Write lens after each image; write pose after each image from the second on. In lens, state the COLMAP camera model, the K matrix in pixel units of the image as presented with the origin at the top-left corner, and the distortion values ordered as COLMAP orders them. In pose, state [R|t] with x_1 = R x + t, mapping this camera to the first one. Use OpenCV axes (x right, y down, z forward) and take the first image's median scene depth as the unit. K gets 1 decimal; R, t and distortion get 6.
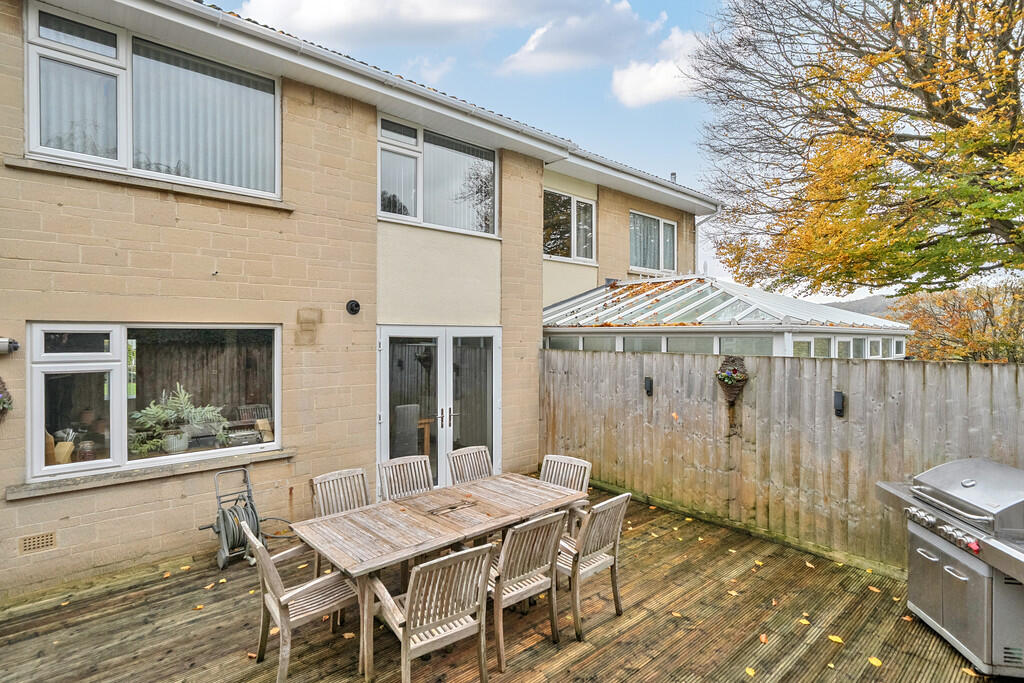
lens RADIAL K [[489.6, 0, 511.5], [0, 489.6, 337.4], [0, 0, 1]] dist [0.003819, -0.000154]
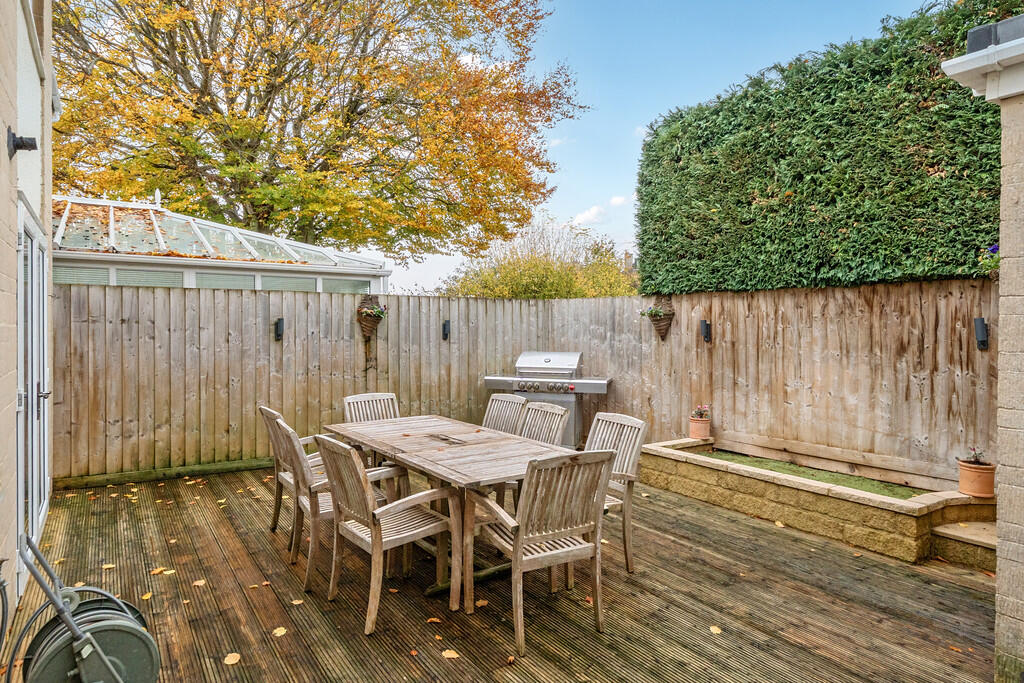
lens RADIAL K [[640.5, 0, 511.7], [0, 640.5, 336.5], [0, 0, 1]] dist [-0.003697, -0.000568]
pose [[0.141497, -0.025026, 0.989622, -0.935013], [-0.002832, 0.999666, 0.025685, 0.098192], [-0.989935, -0.006437, 0.141379, 0.522945]]
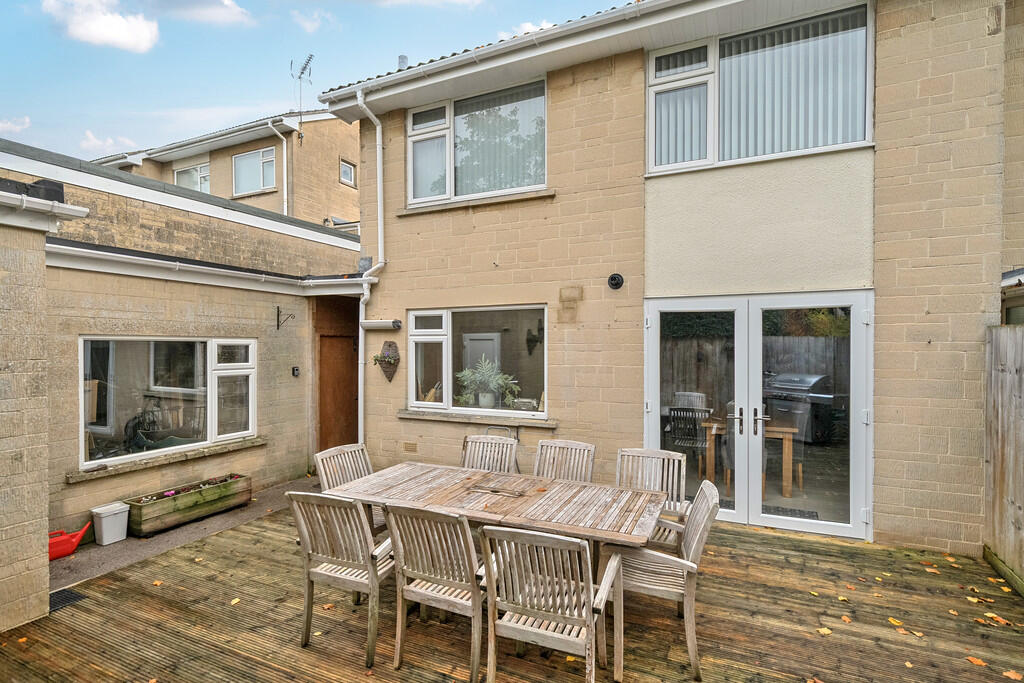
lens RADIAL K [[496.4, 0, 511.6], [0, 496.4, 347.7], [0, 0, 1]] dist [-0.004117, 0.000204]
pose [[0.416297, 0.001899, -0.909227, 0.493256], [0.000368, 0.999997, 0.002257, 0.068081], [0.909229, -0.001274, 0.416295, 0.479660]]
